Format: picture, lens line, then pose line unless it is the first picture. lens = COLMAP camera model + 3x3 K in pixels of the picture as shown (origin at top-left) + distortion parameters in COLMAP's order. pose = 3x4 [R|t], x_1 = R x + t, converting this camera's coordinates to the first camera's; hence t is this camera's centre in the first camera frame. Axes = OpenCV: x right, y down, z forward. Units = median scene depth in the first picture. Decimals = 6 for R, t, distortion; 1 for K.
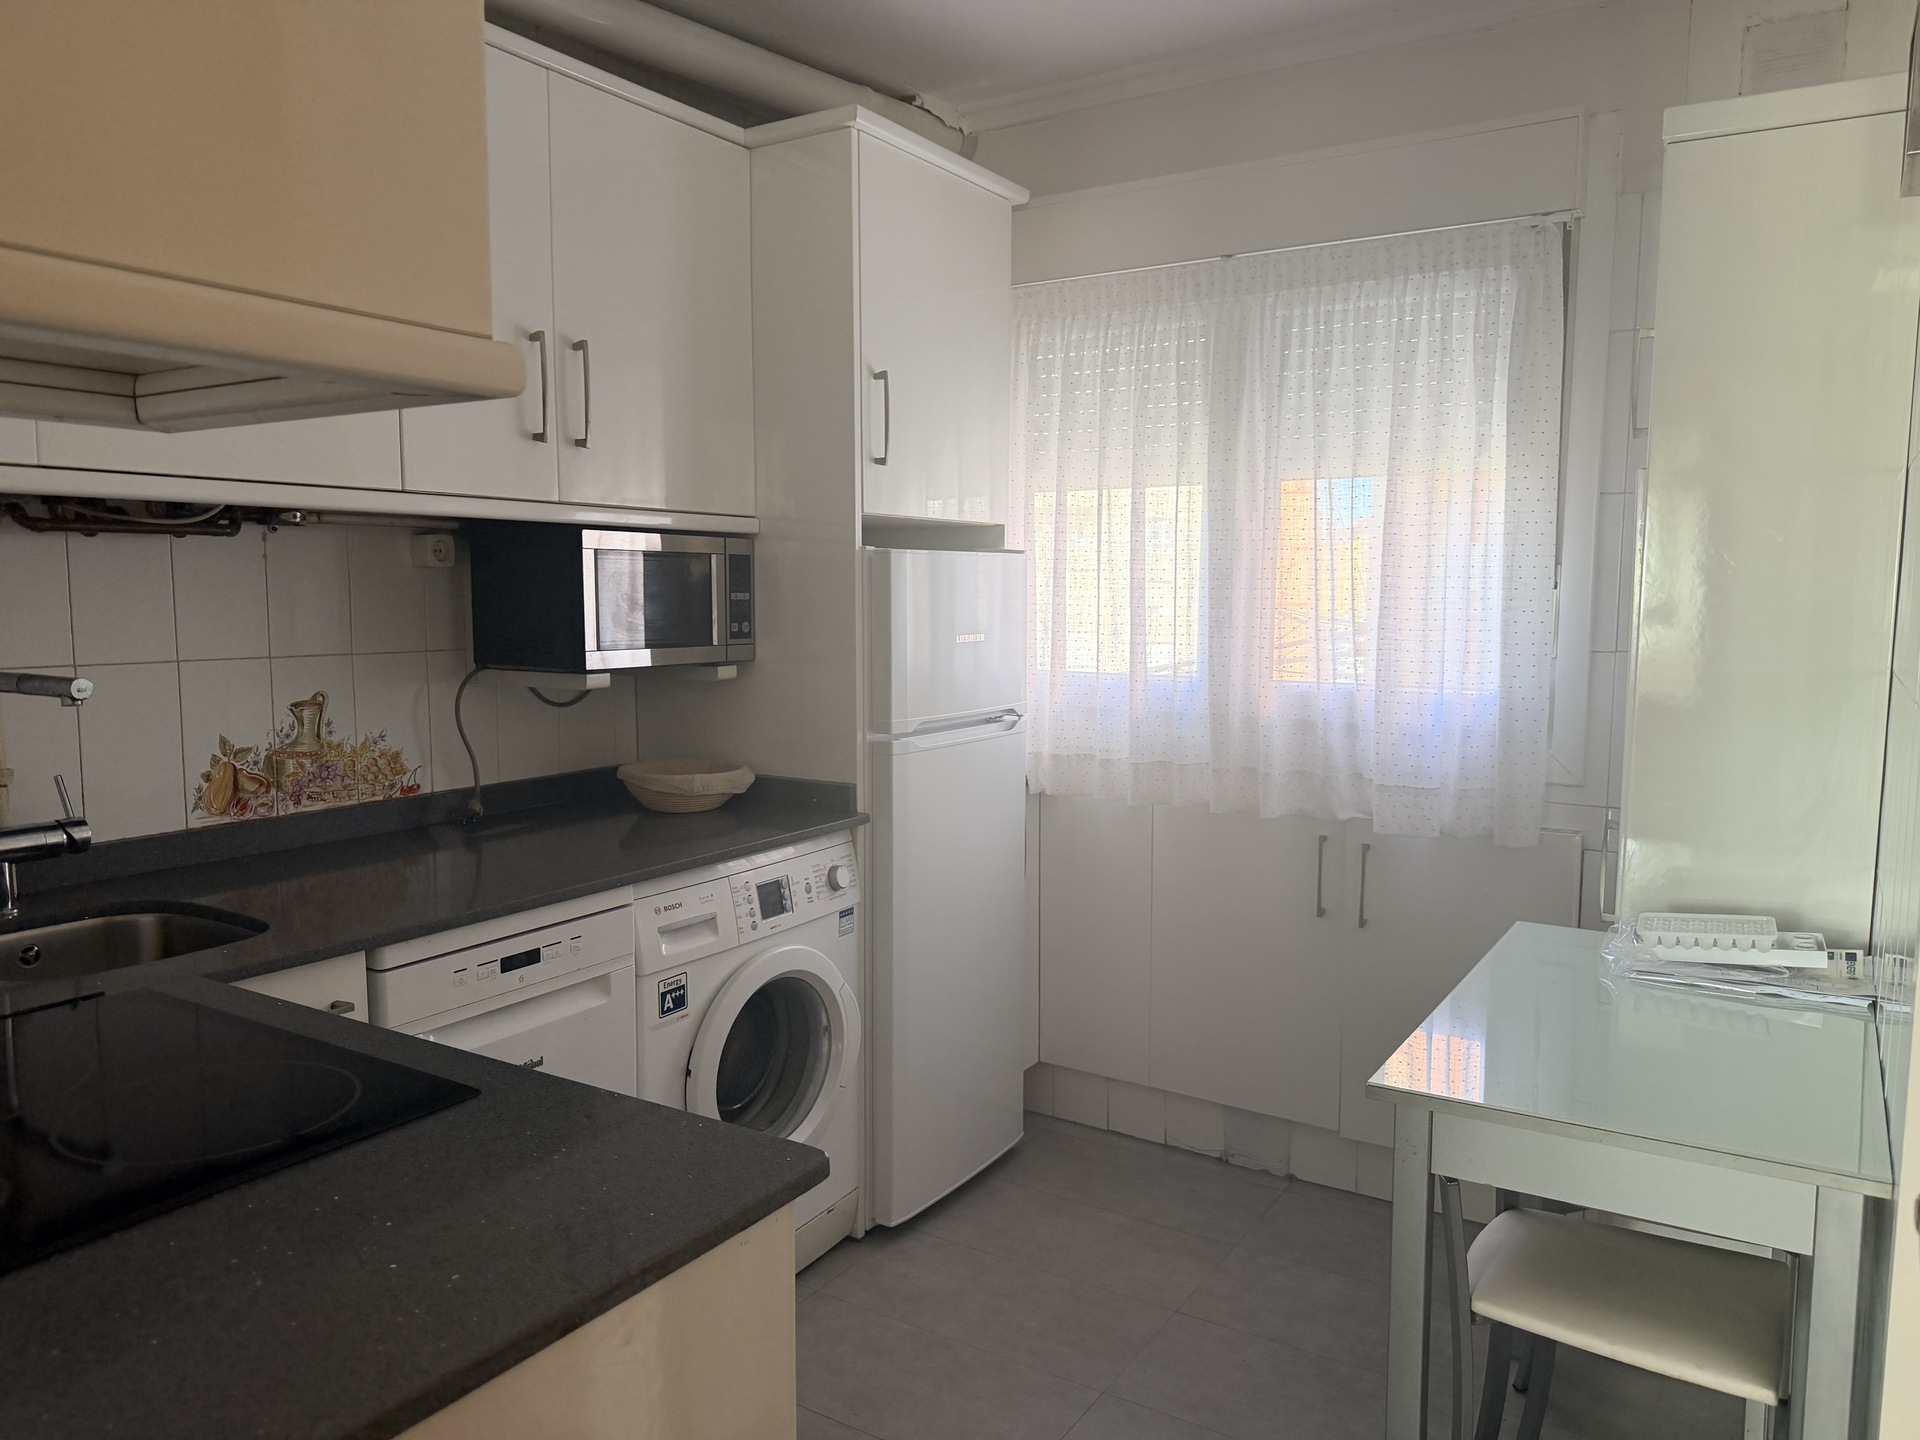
lens RADIAL K [[1355.5, 0, 952.7], [0, 1355.5, 737.0], [0, 0, 1]] dist [0.015851, -0.039351]
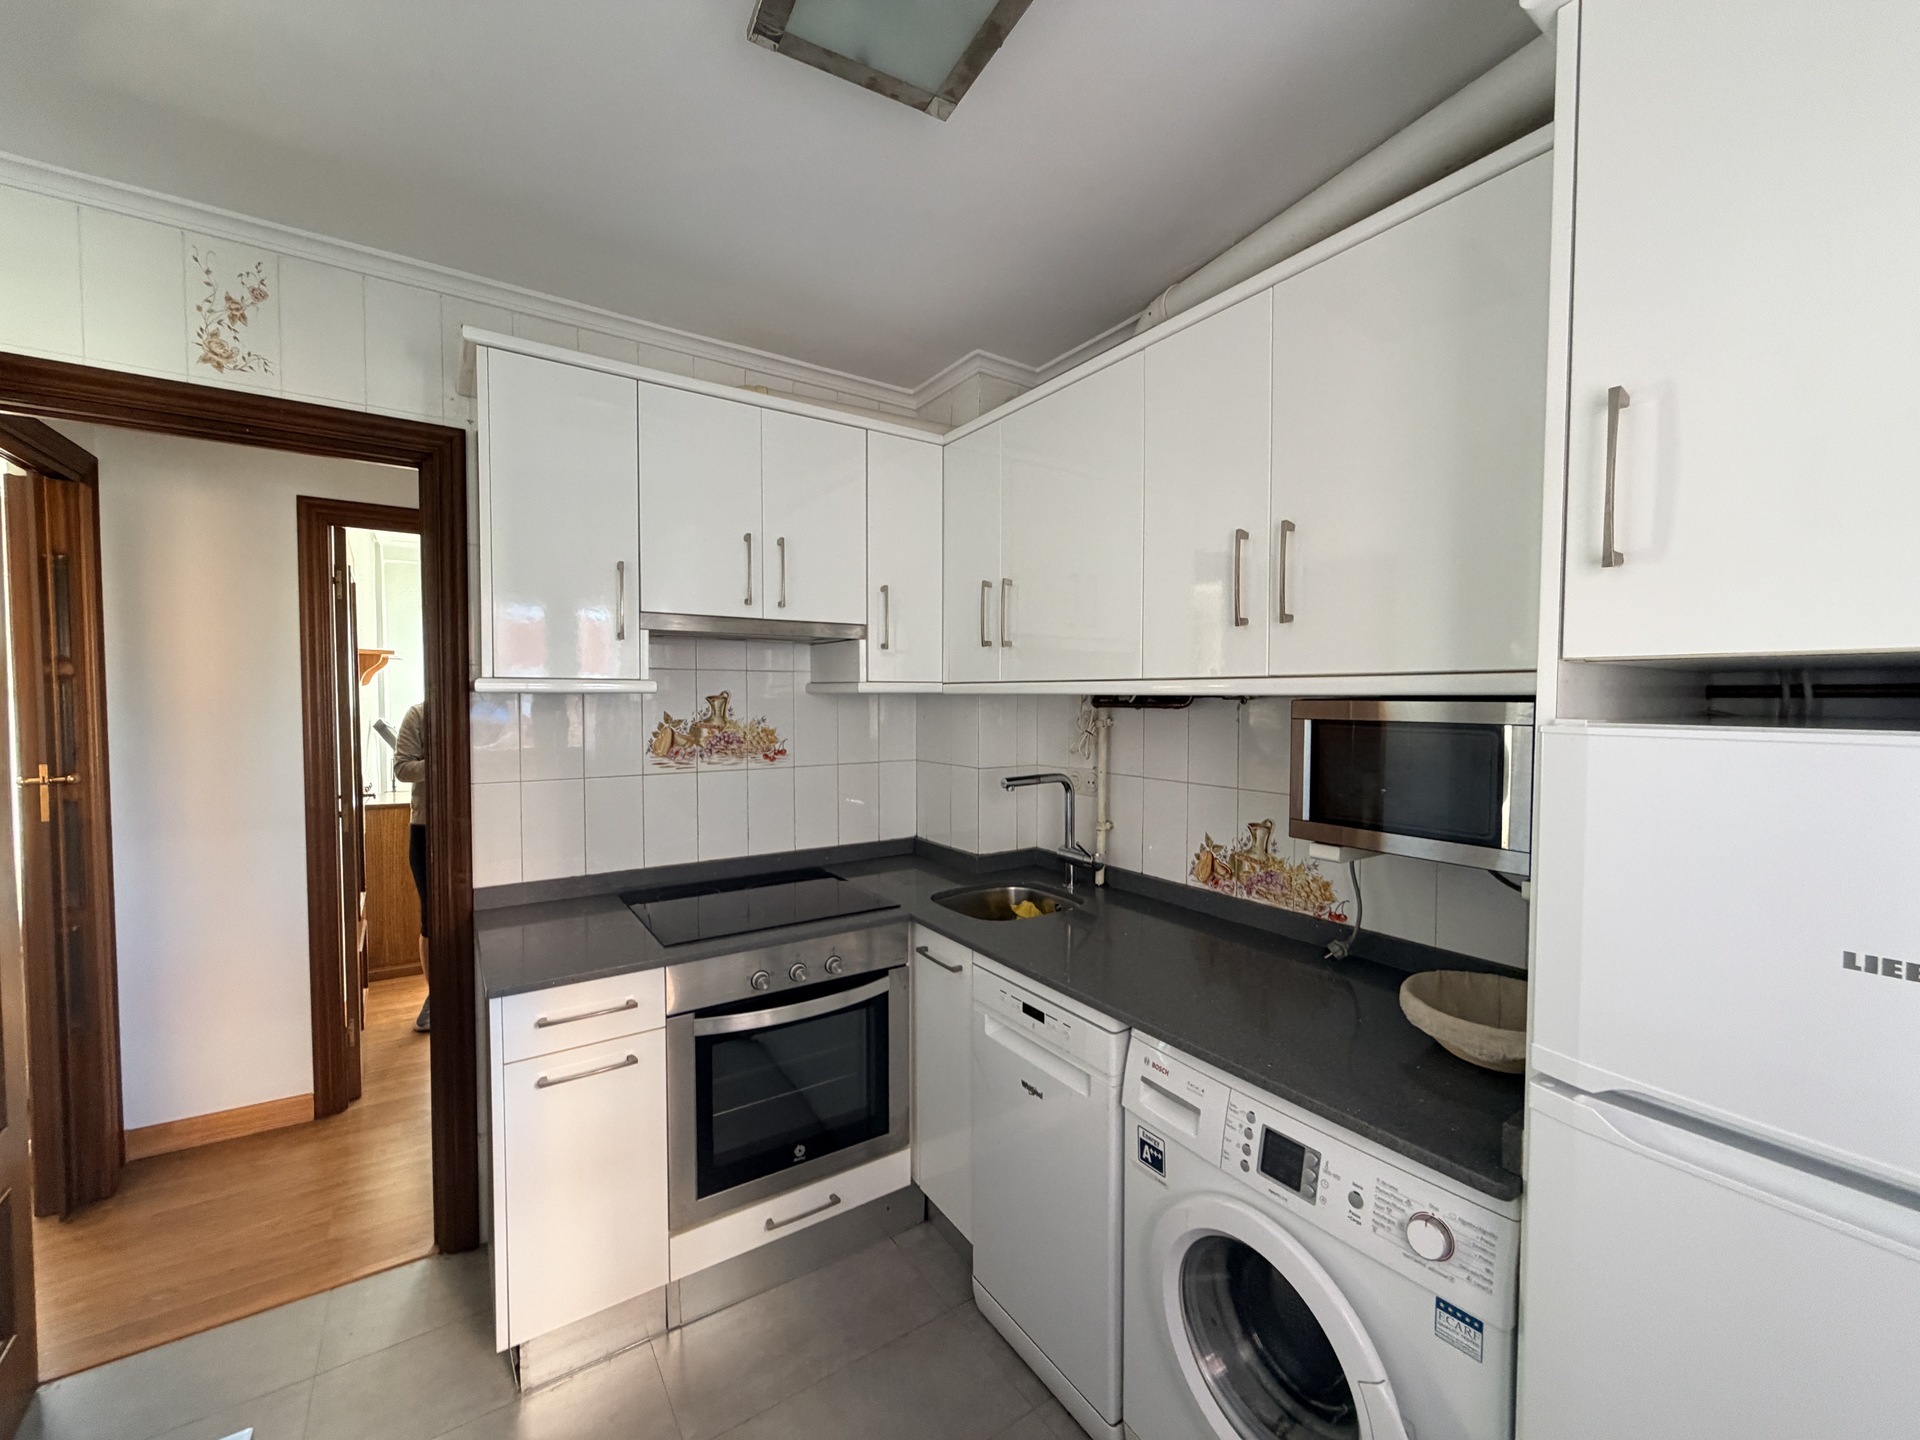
lens RADIAL K [[765.8, 0, 955.8], [0, 765.8, 717.7], [0, 0, 1]] dist [-0.009178, 0.002300]
pose [[-0.405578, 0.020945, -0.913821, 0.353507], [-0.103584, 0.992244, 0.068716, -0.151203], [0.908172, 0.122527, -0.400262, 0.986822]]
